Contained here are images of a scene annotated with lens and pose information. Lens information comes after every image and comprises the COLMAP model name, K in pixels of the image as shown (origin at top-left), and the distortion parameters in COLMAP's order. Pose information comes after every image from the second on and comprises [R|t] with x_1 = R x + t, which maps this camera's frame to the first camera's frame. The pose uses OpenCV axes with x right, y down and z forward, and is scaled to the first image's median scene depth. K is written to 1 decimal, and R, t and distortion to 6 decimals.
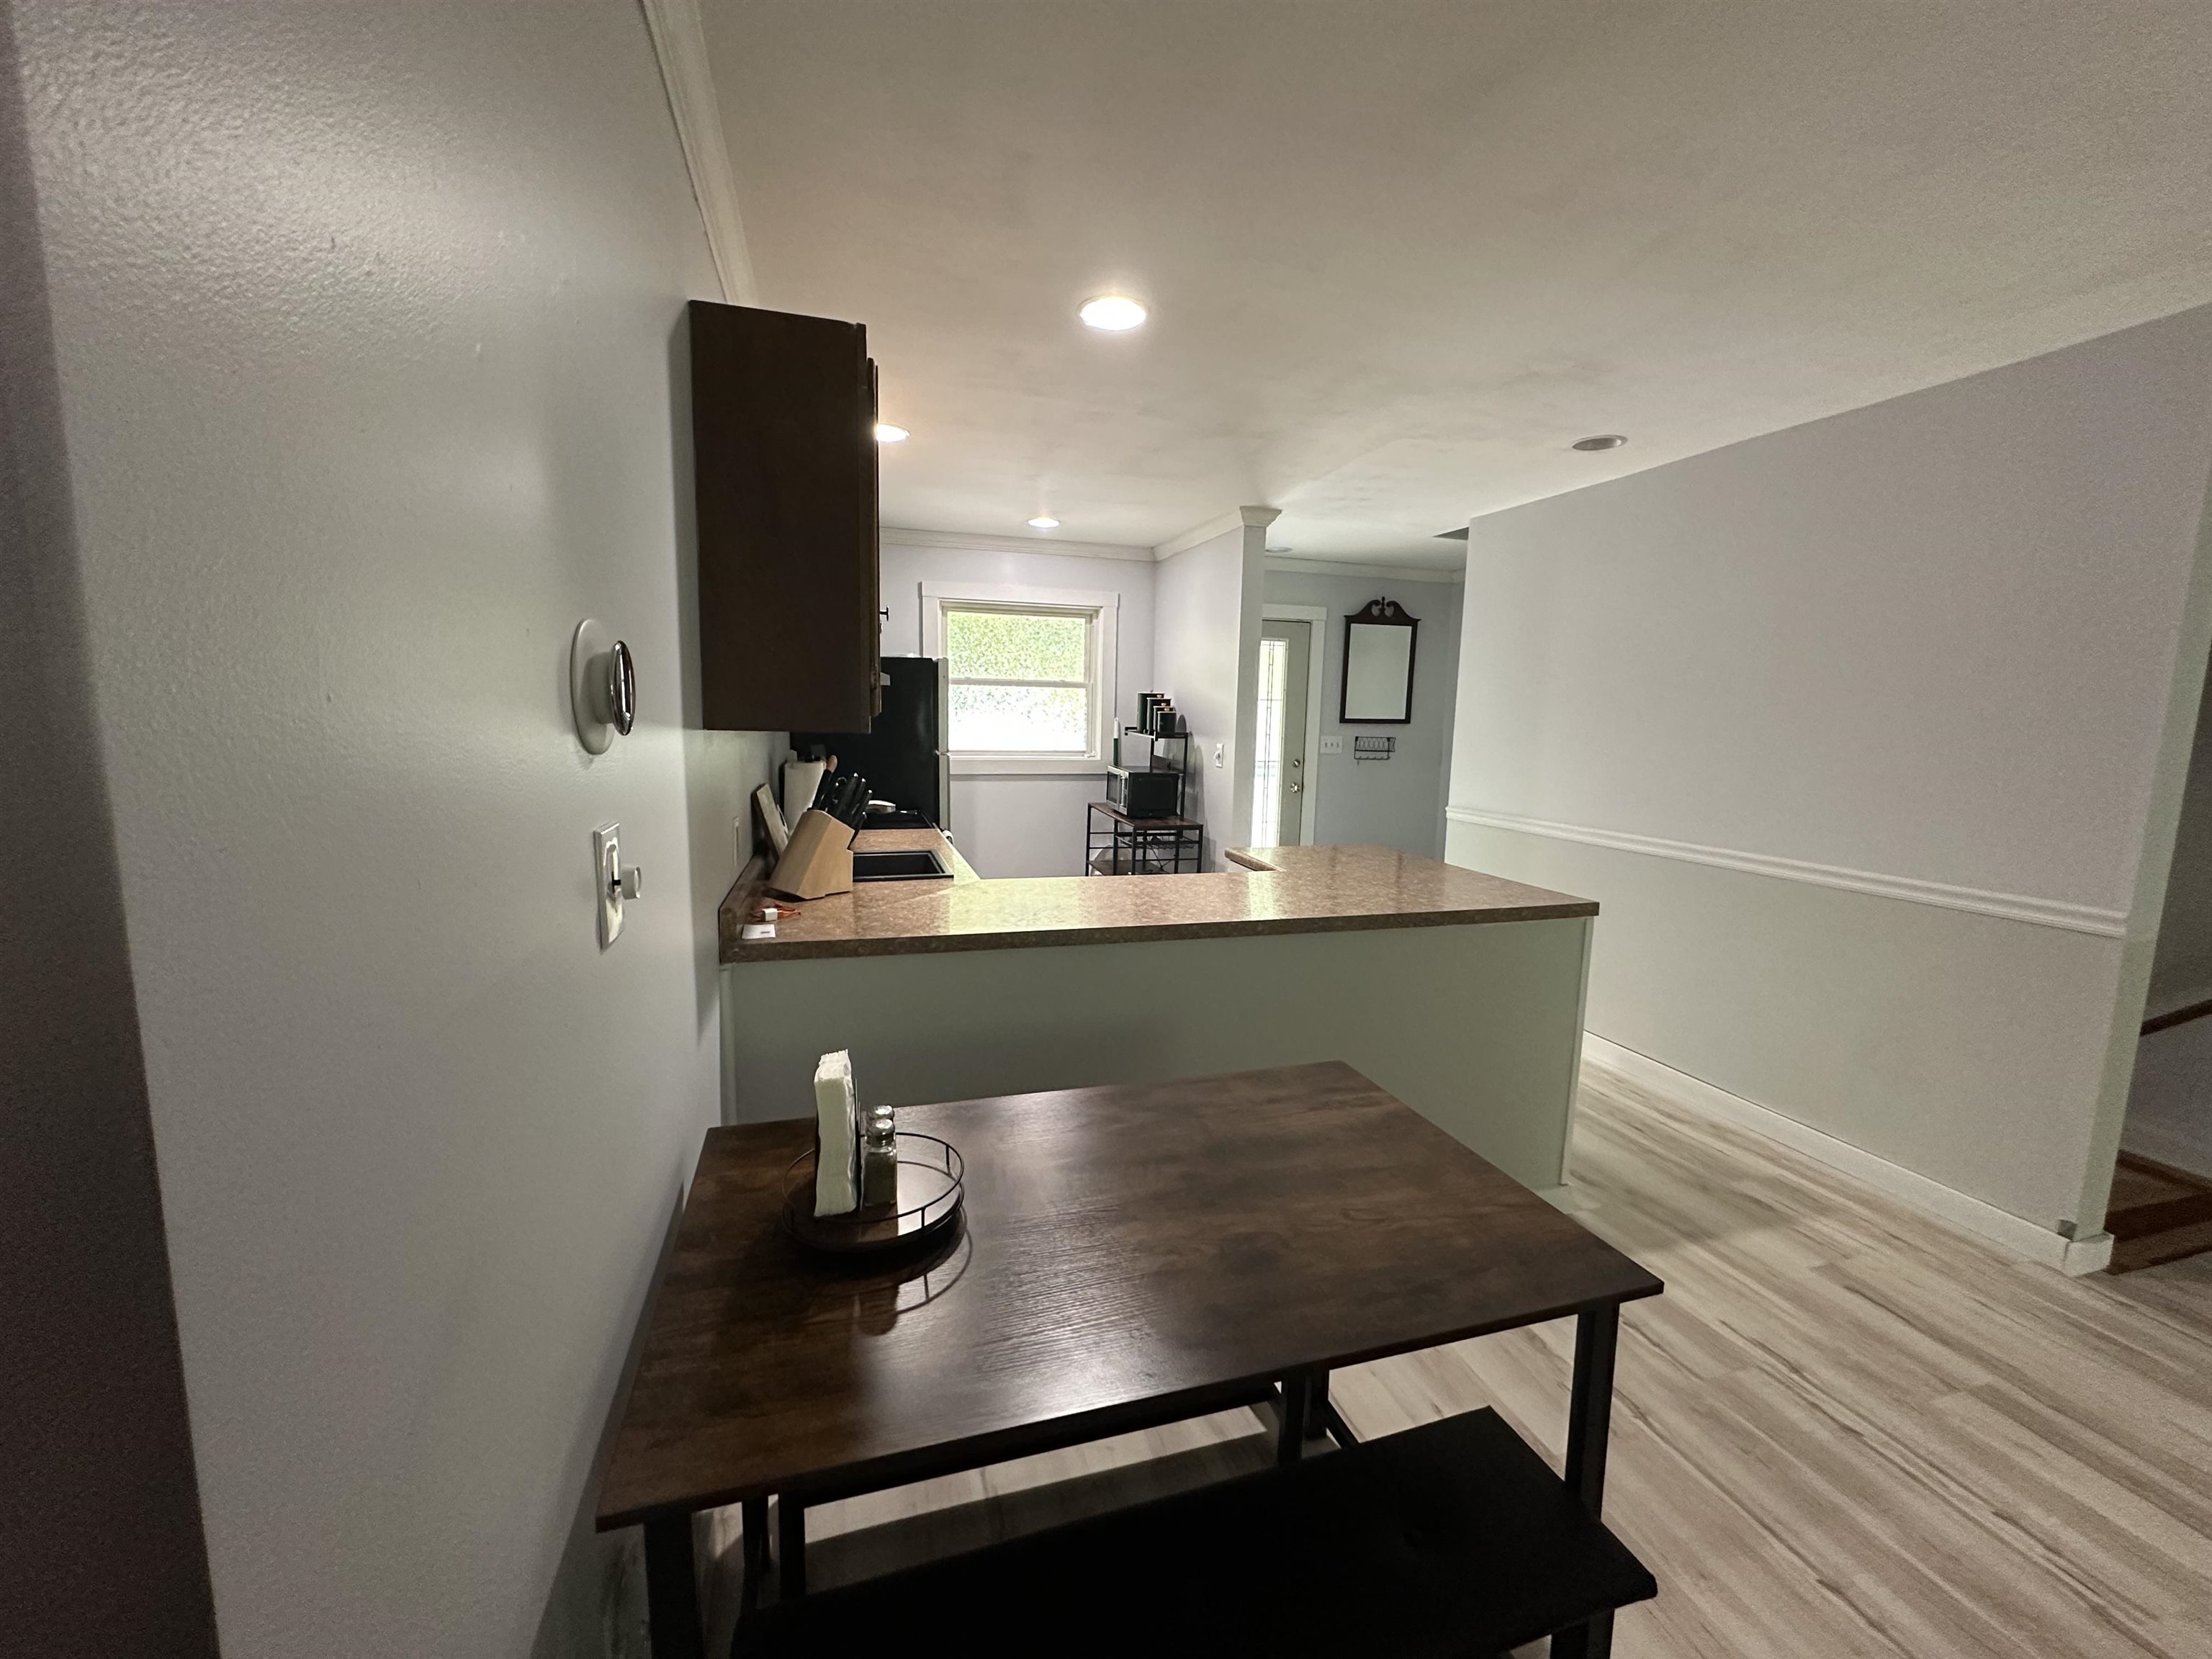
lens RADIAL K [[878.7, 0, 1103.5], [0, 878.7, 826.1], [0, 0, 1]] dist [-0.003037, -0.000107]
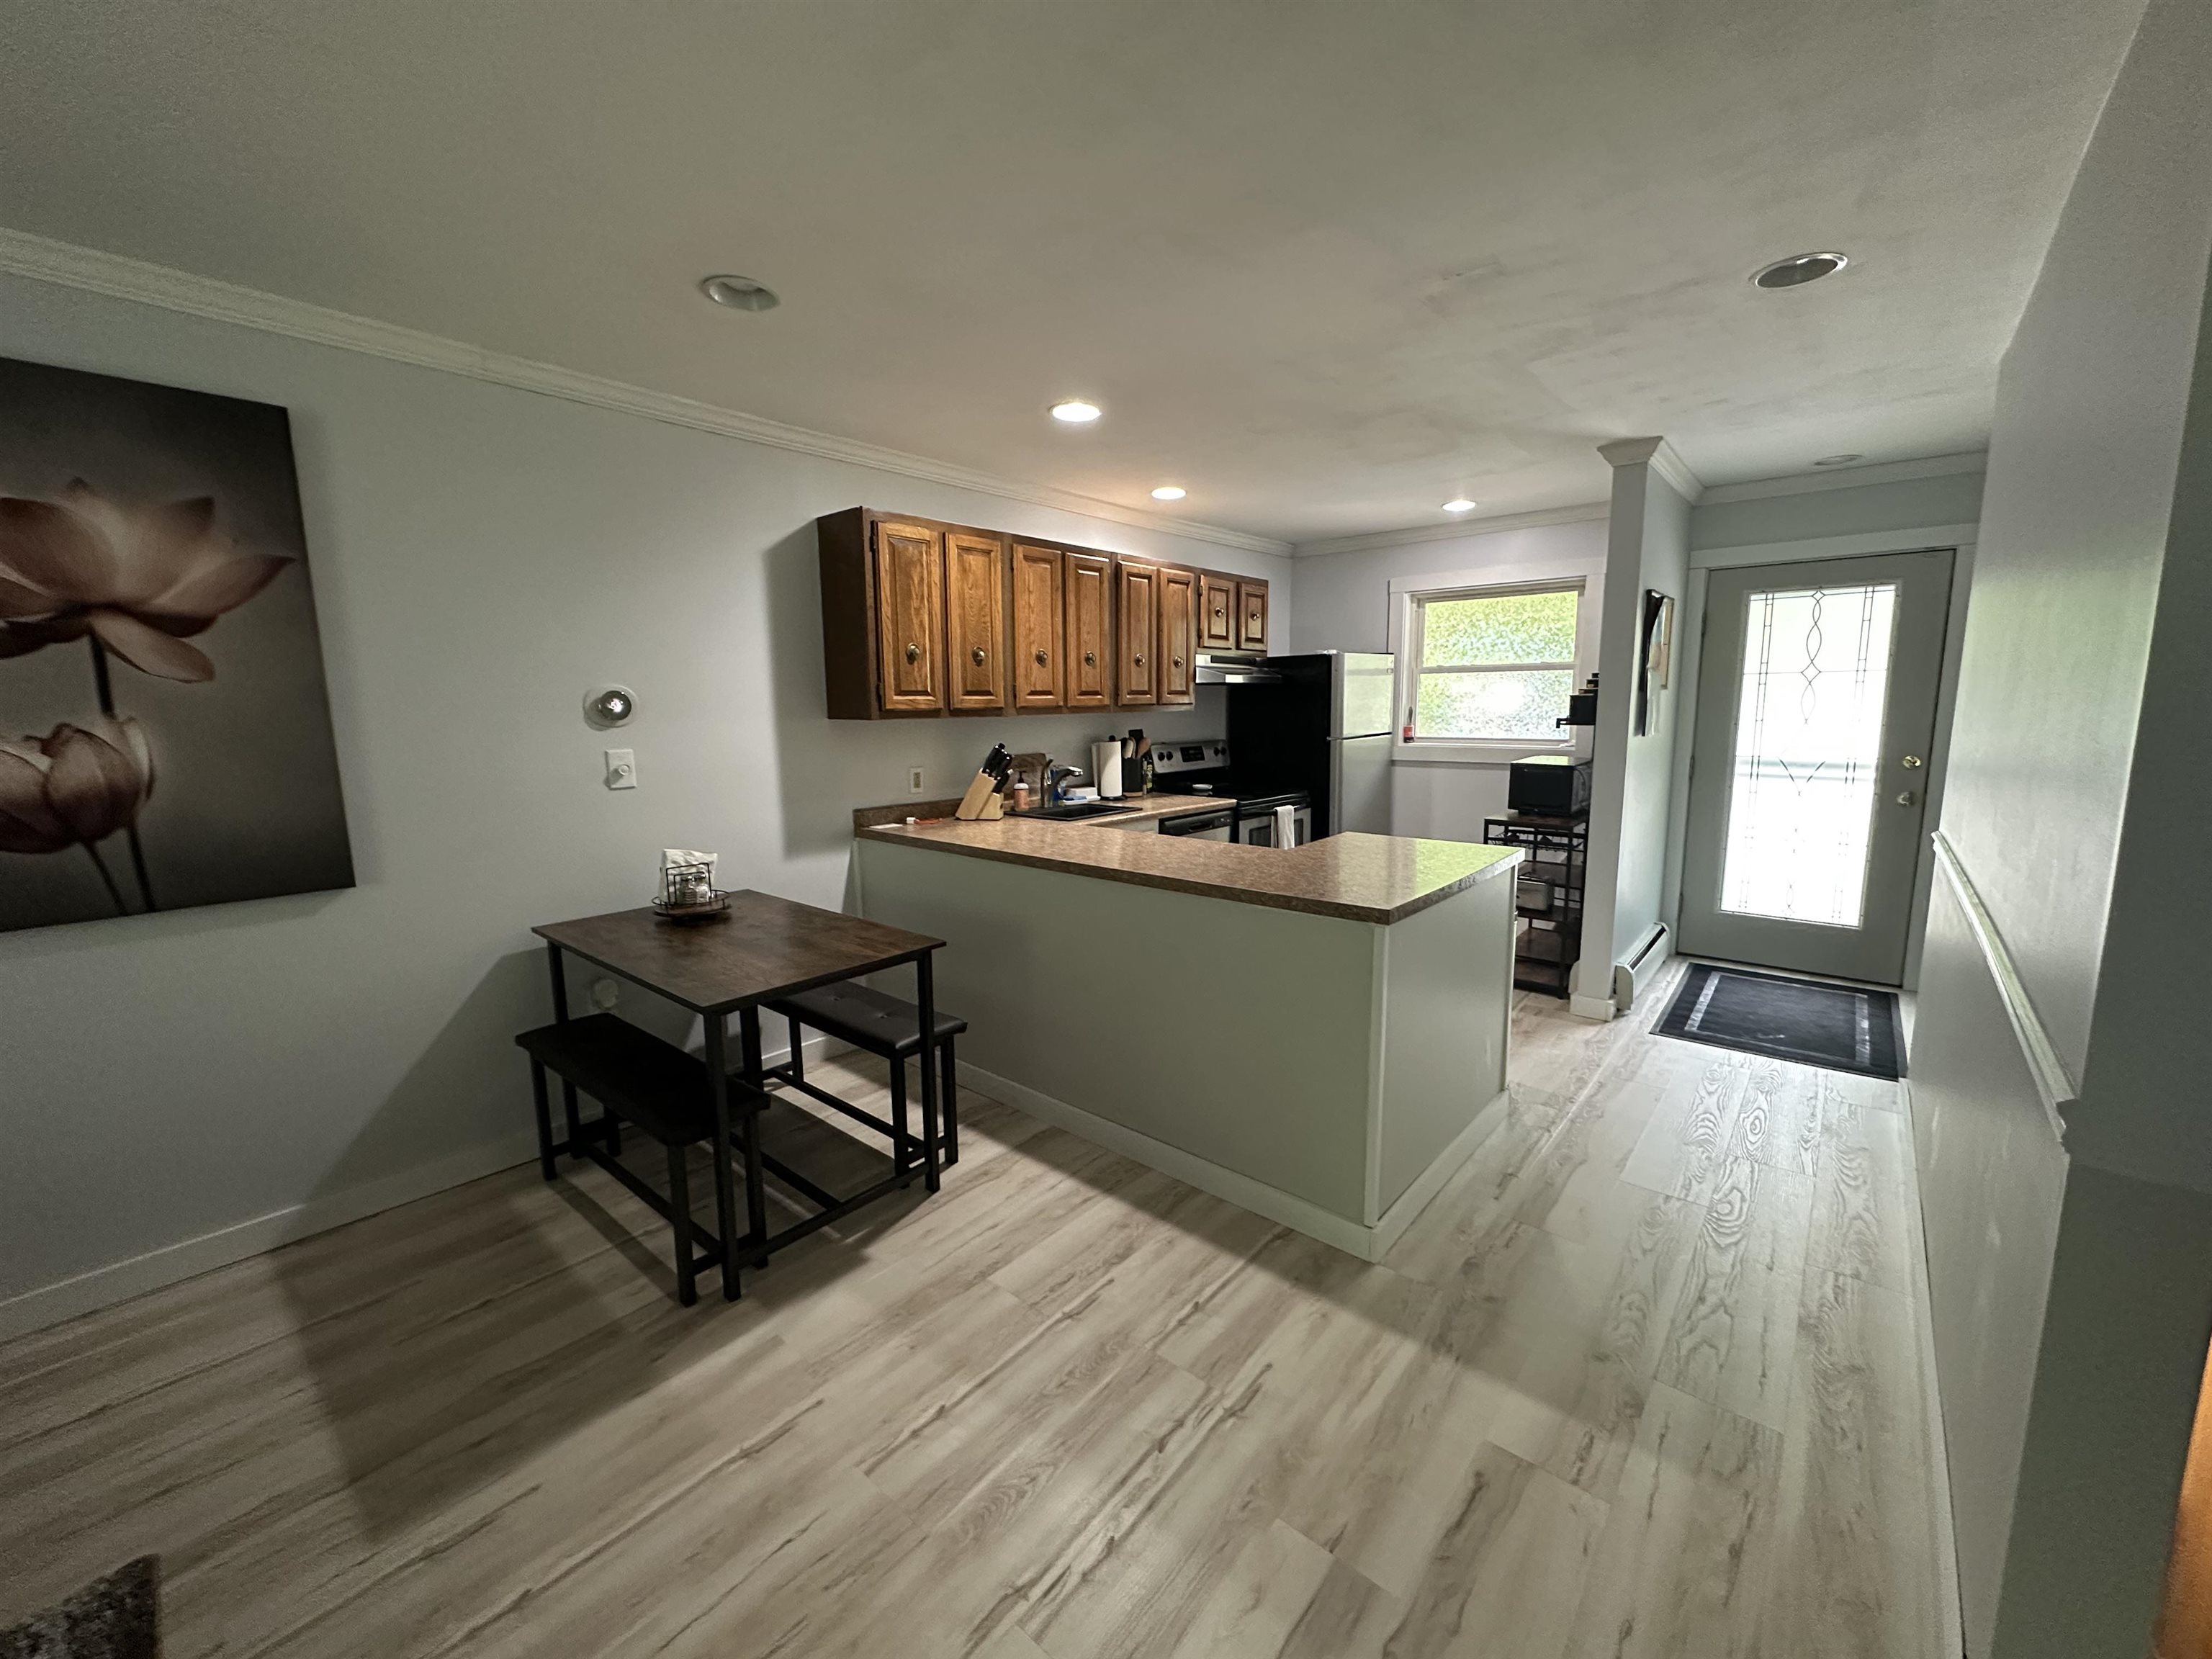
lens RADIAL K [[878.7, 0, 1103.5], [0, 878.7, 826.1], [0, 0, 1]] dist [-0.003037, -0.000107]
pose [[0.535298, 0.093945, -0.839423, 0.530676], [-0.085147, 0.994735, 0.057029, -0.009779], [0.840361, 0.040947, 0.540478, 0.137384]]
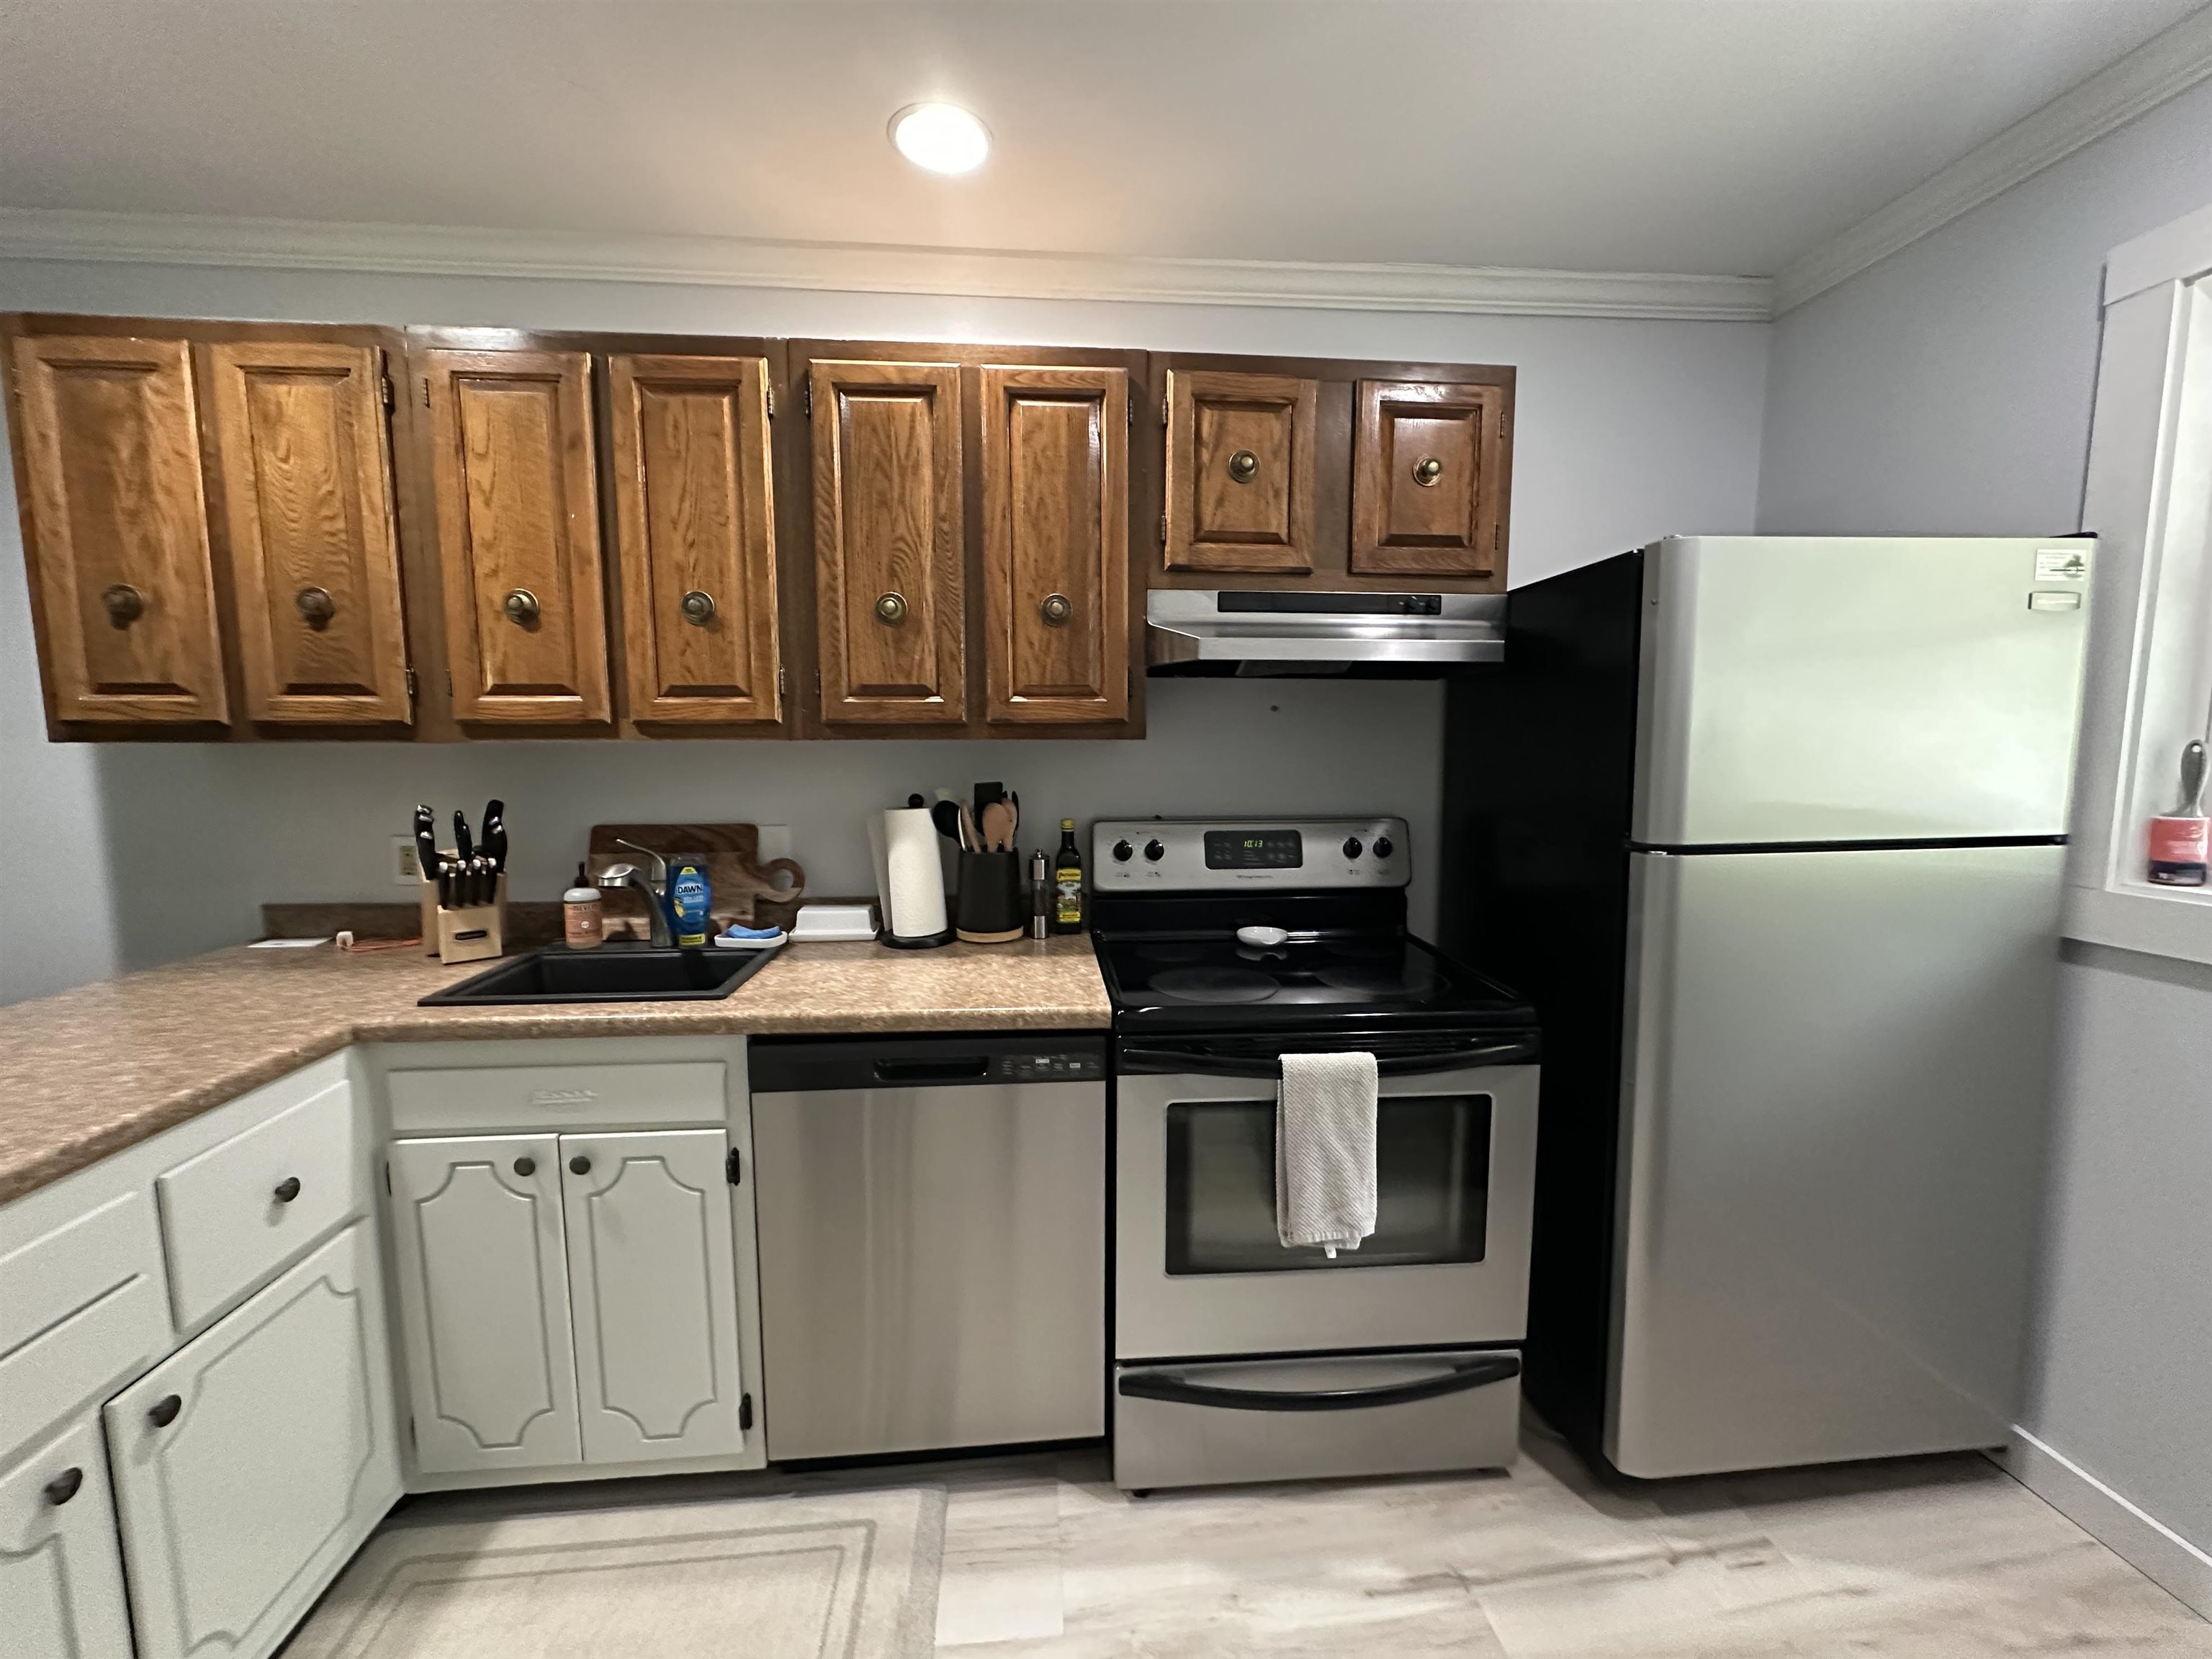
lens RADIAL K [[878.7, 0, 1103.5], [0, 878.7, 826.1], [0, 0, 1]] dist [-0.003037, -0.000107]
pose [[-0.204146, 0.081452, -0.975546, 0.142690], [-0.127825, 0.985783, 0.109056, -0.087658], [0.970559, 0.146962, -0.190832, 0.763442]]
